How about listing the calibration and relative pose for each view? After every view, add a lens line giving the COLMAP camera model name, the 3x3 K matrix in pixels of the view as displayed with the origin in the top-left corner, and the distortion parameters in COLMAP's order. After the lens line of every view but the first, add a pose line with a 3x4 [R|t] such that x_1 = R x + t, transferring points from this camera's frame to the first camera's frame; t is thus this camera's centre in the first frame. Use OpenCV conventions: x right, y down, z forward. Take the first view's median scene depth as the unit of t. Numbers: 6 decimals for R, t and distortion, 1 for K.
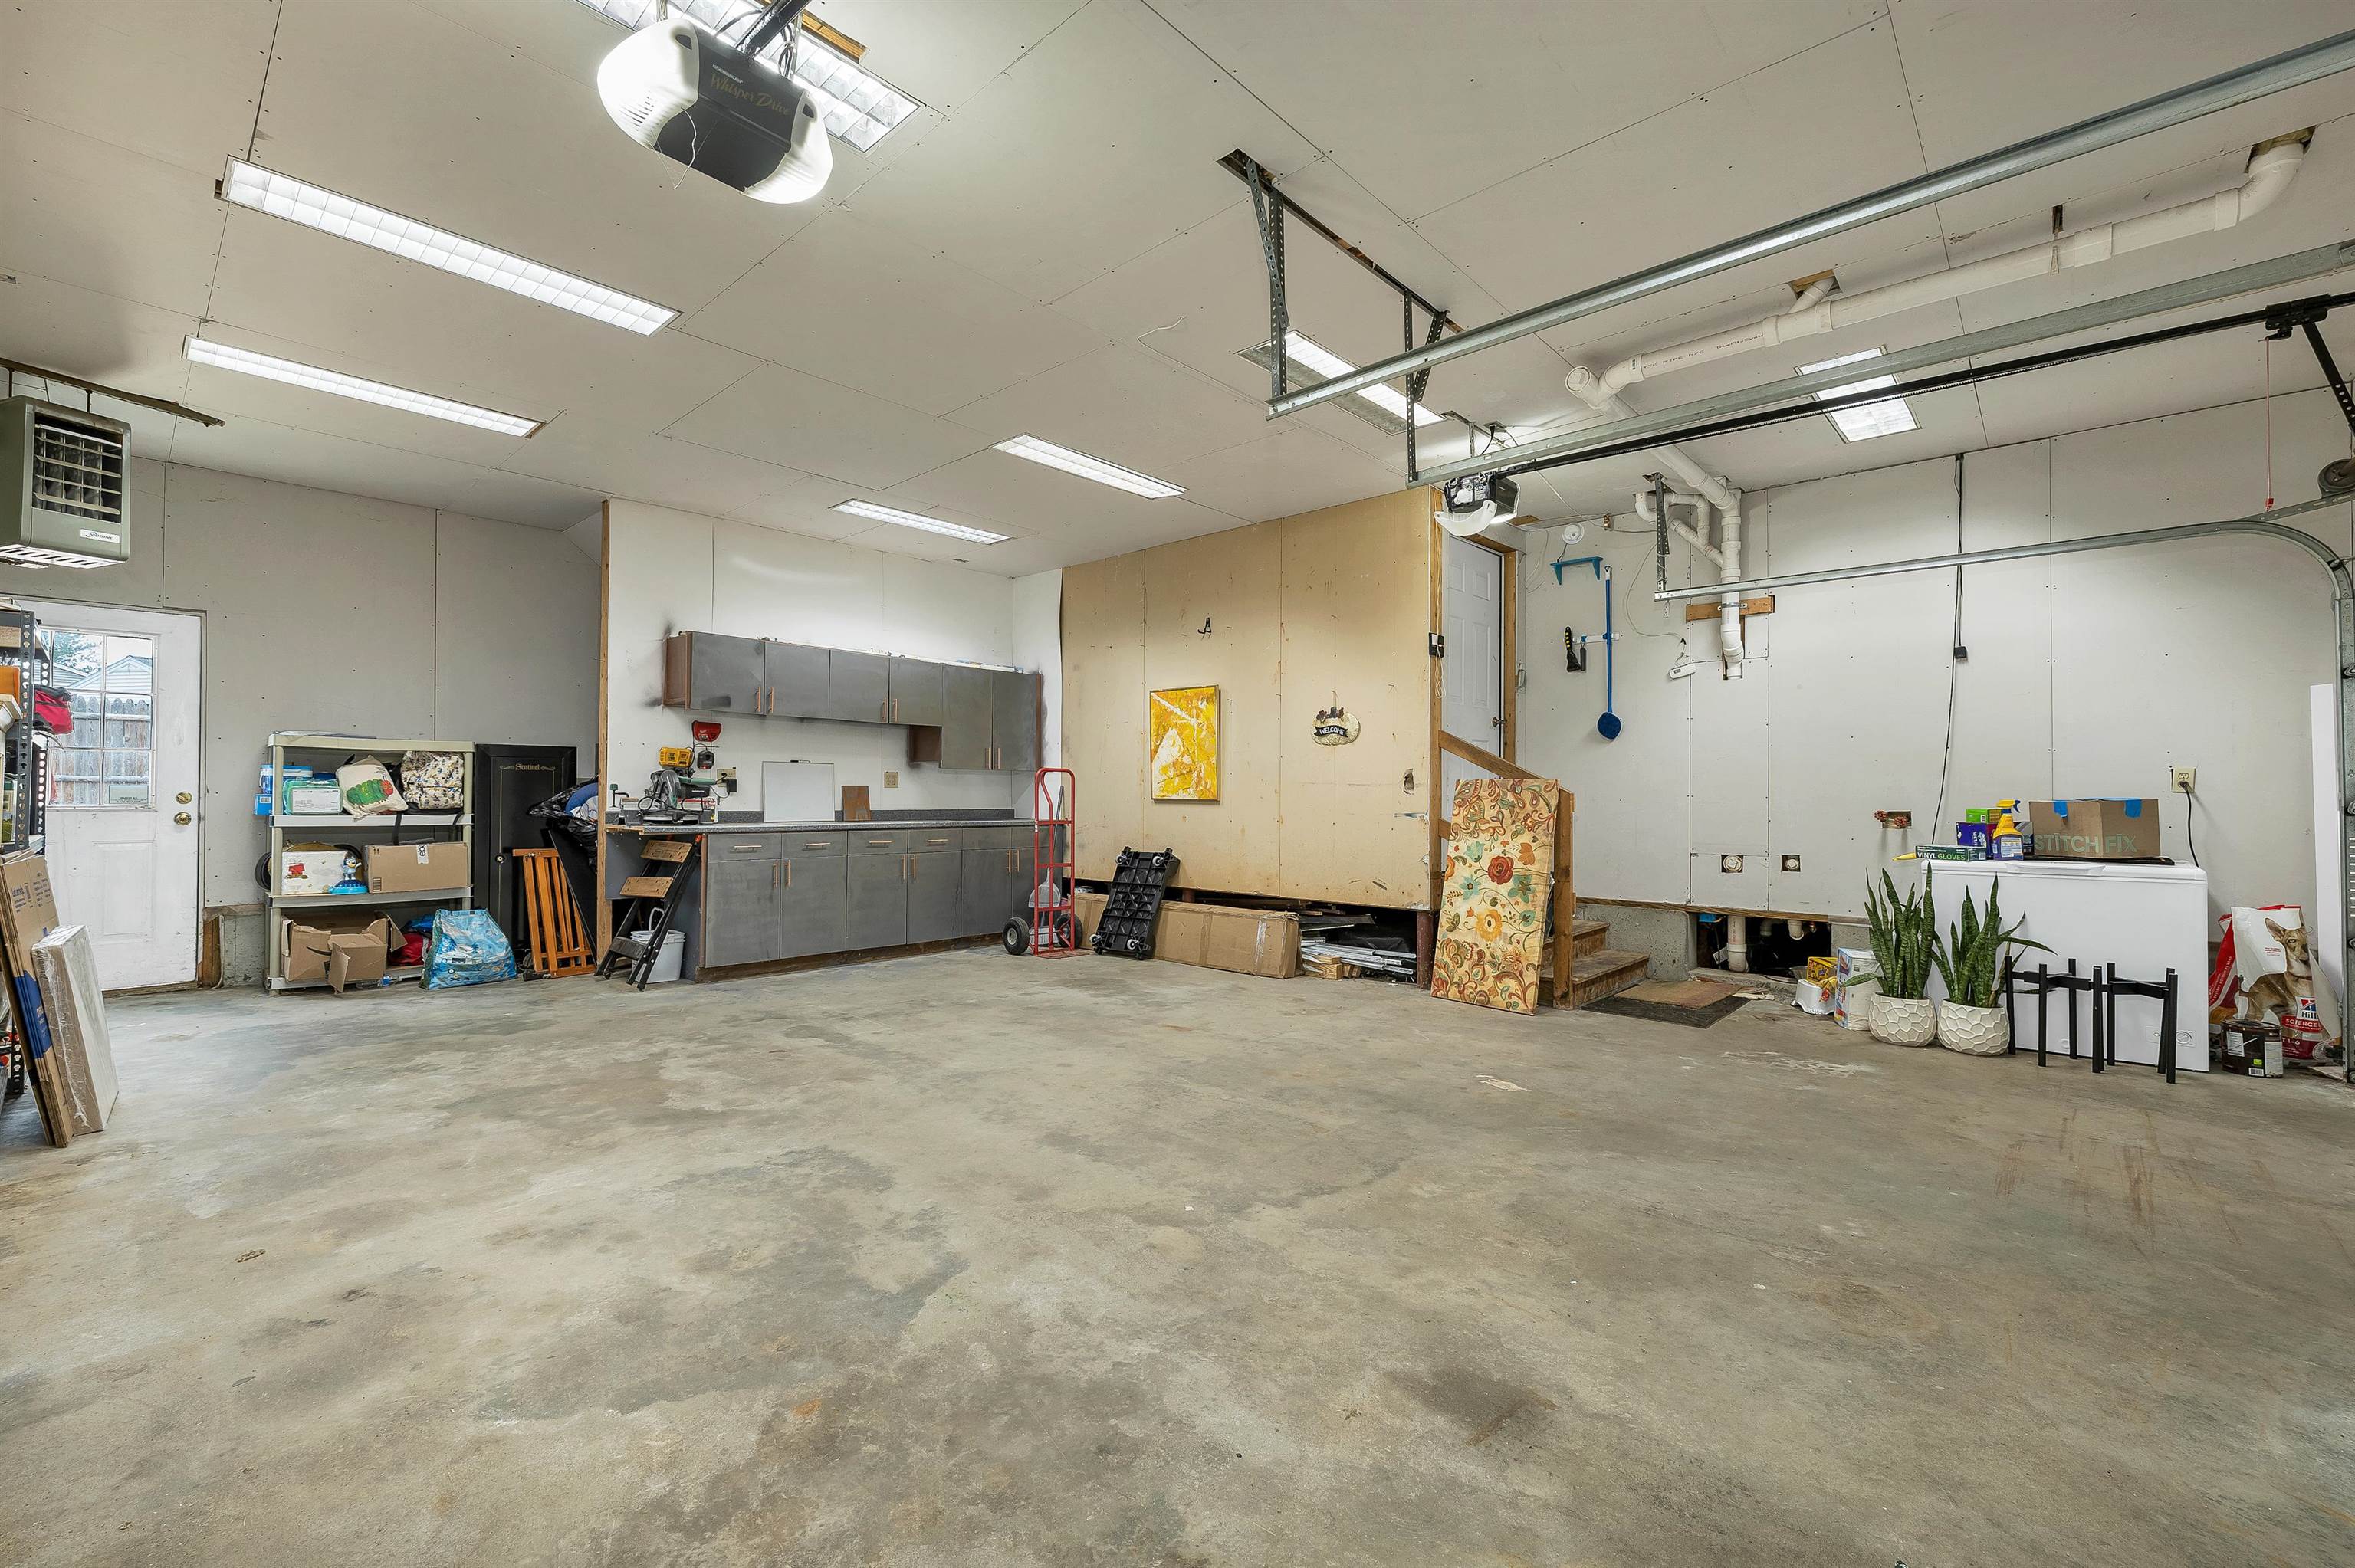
lens RADIAL K [[986.3, 0, 1171.6], [0, 986.3, 791.0], [0, 0, 1]] dist [-0.001606, 0.000183]
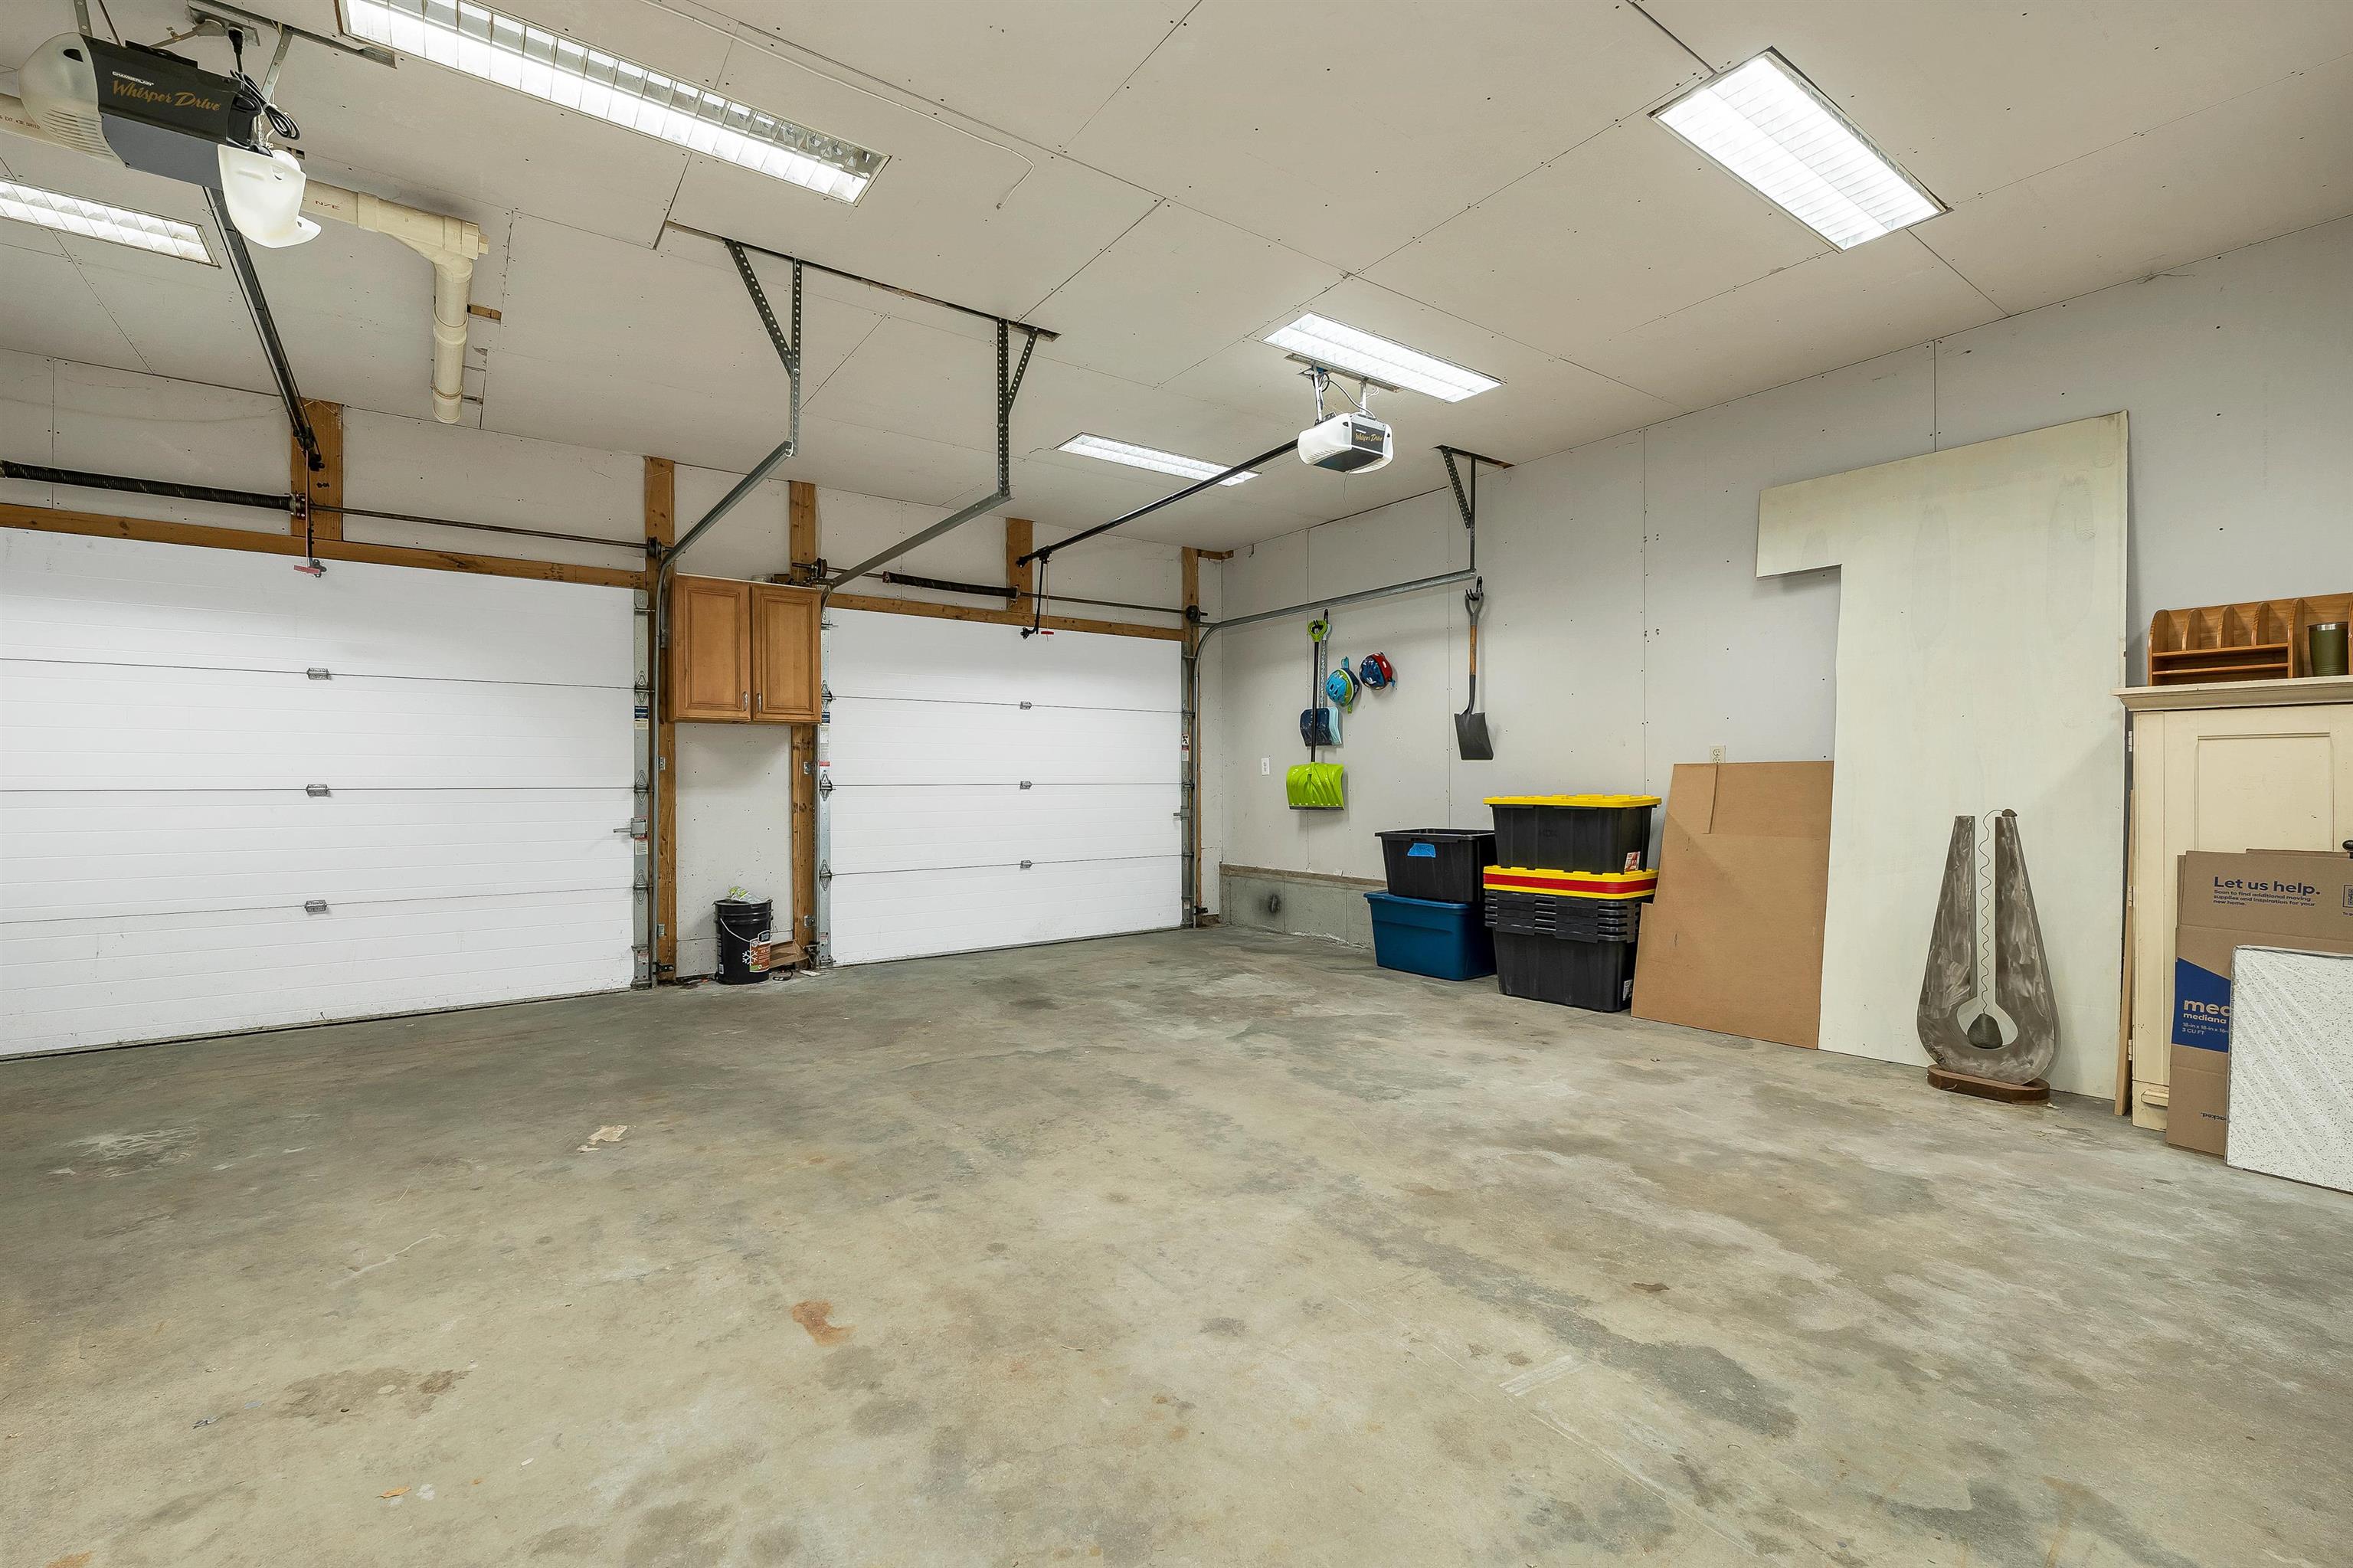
lens RADIAL K [[996.8, 0, 1172.2], [0, 996.8, 787.1], [0, 0, 1]] dist [-0.001439, 0.000002]
pose [[-0.980481, -0.001476, 0.196607, -0.315690], [-0.001243, 0.999998, 0.001306, 0.008576], [-0.196608, 0.001036, -0.980482, 1.897393]]
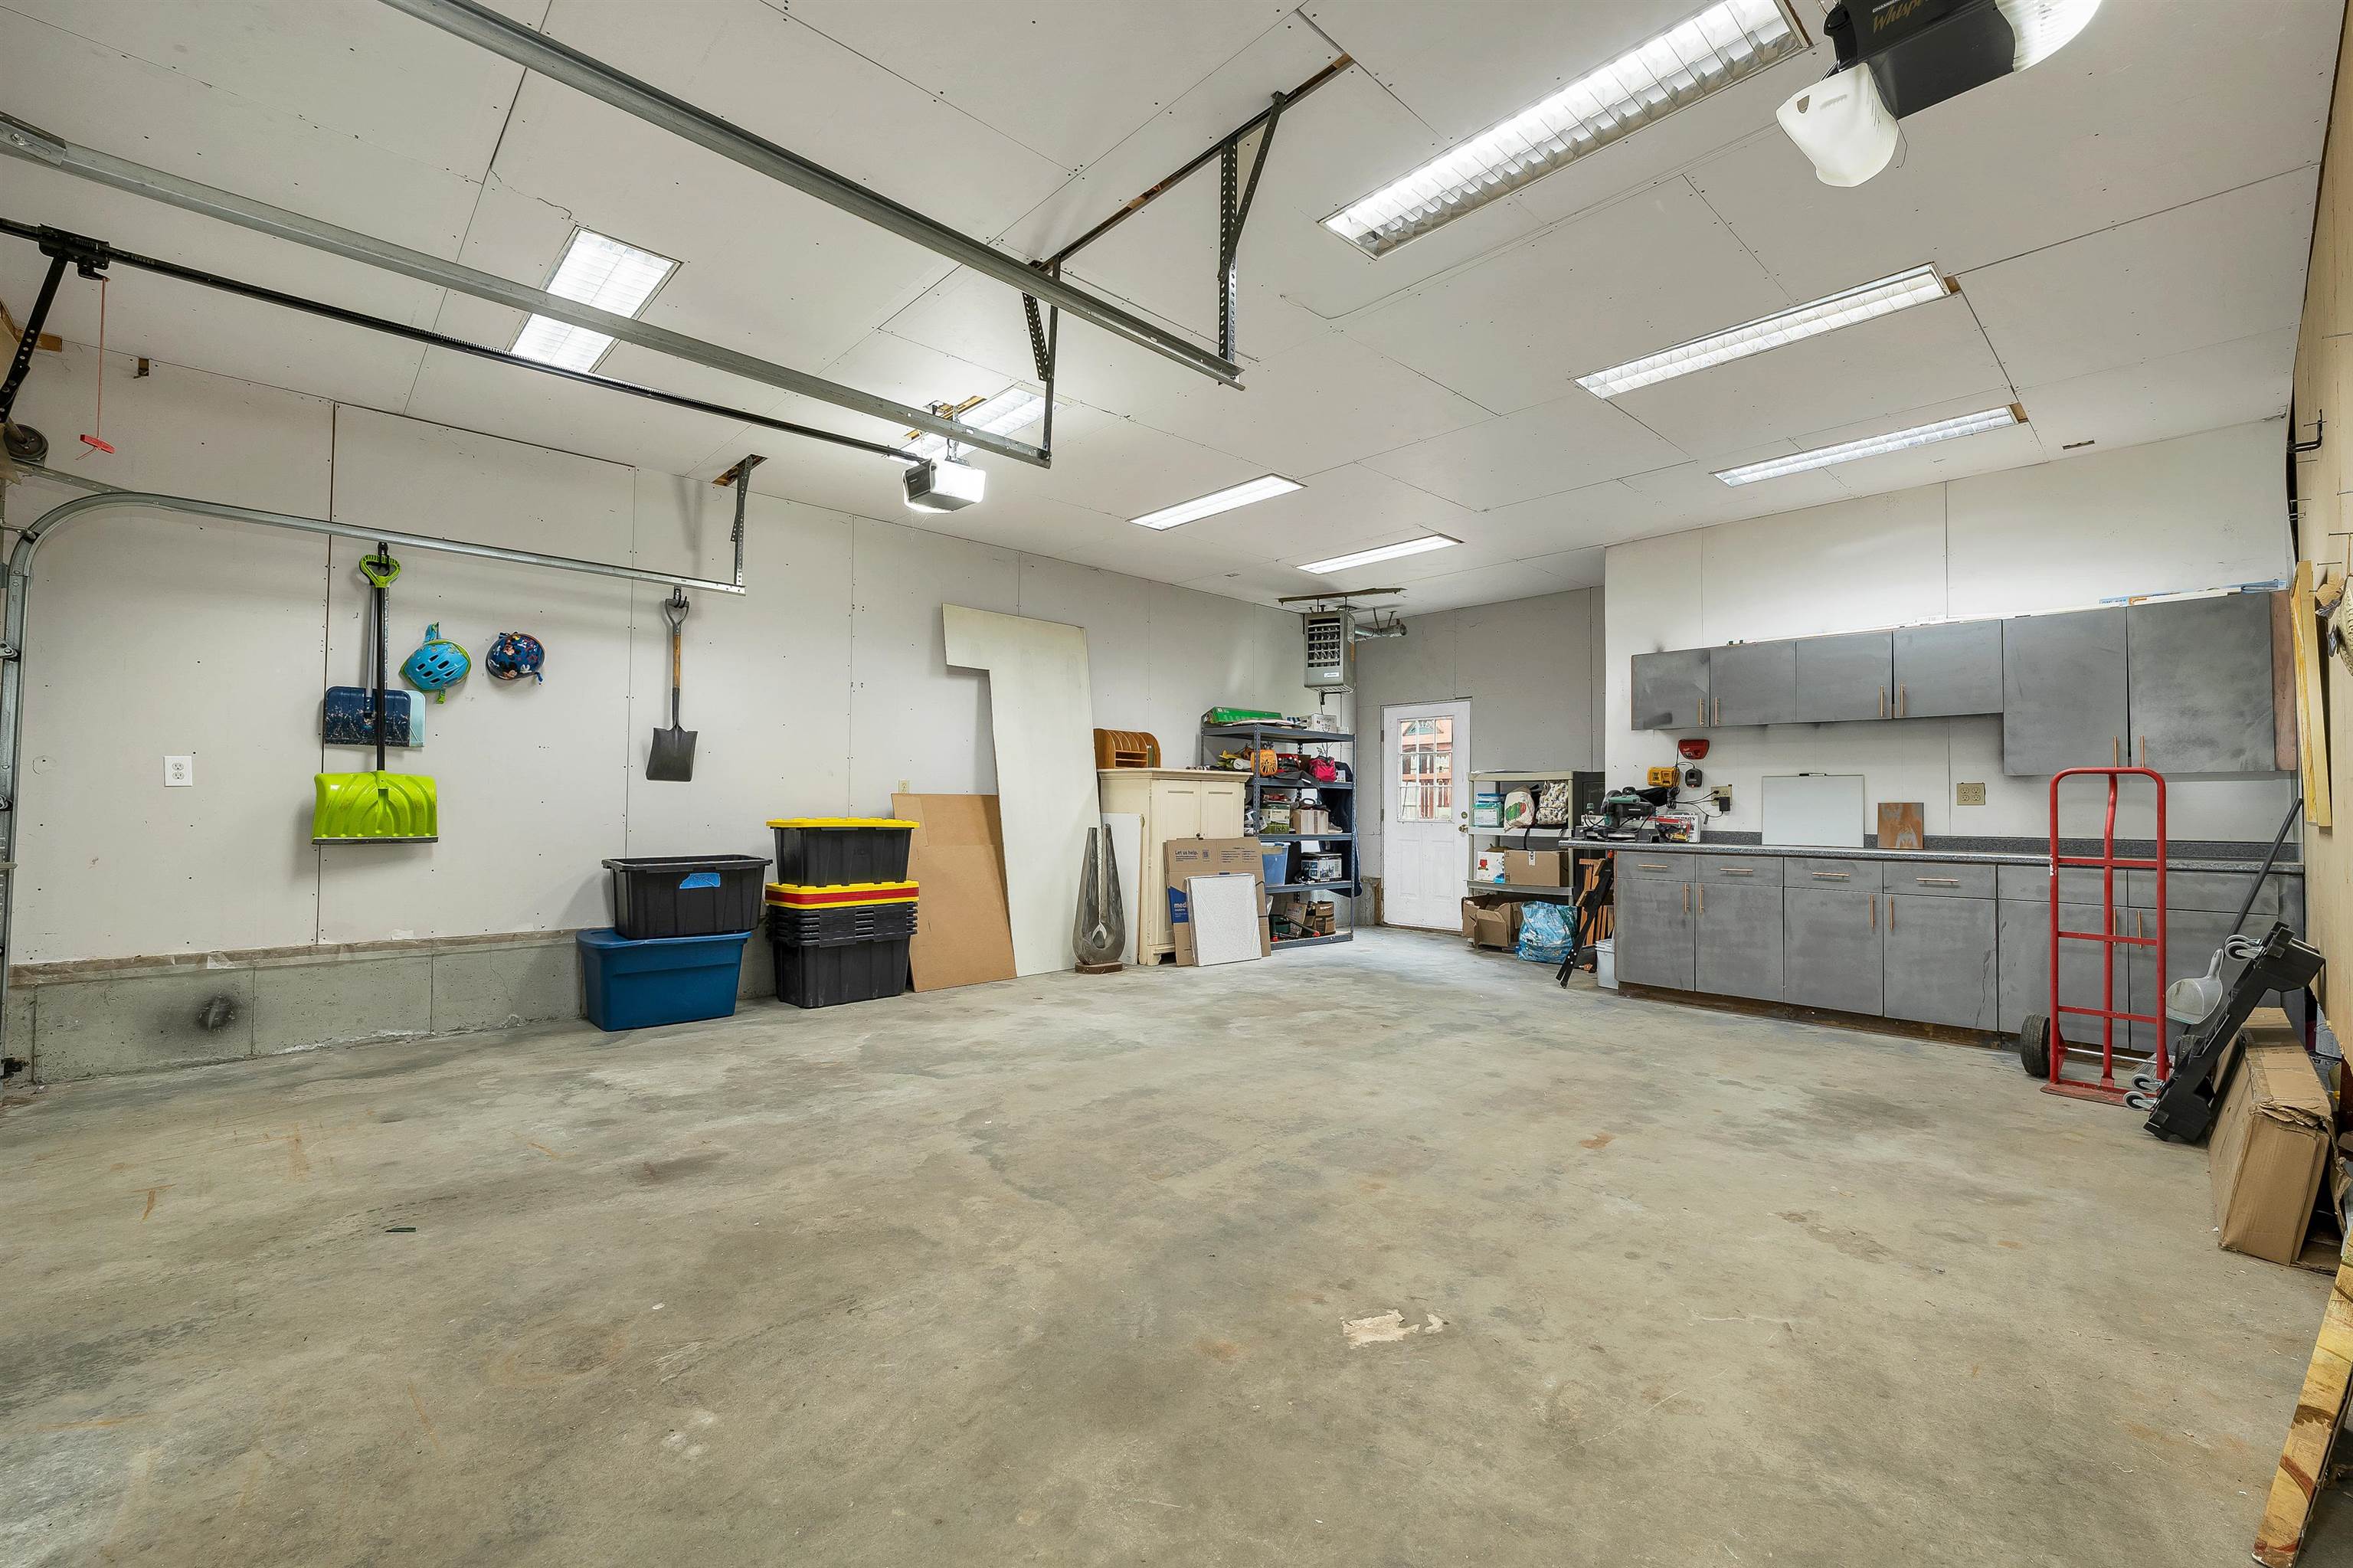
lens RADIAL K [[985.7, 0, 1170.6], [0, 985.7, 791.0], [0, 0, 1]] dist [-0.001606, 0.000183]
pose [[-0.076256, -0.024777, -0.996780, 0.993354], [-0.004660, 0.999689, -0.024492, 0.014144], [0.997077, 0.002778, -0.076347, 1.020270]]
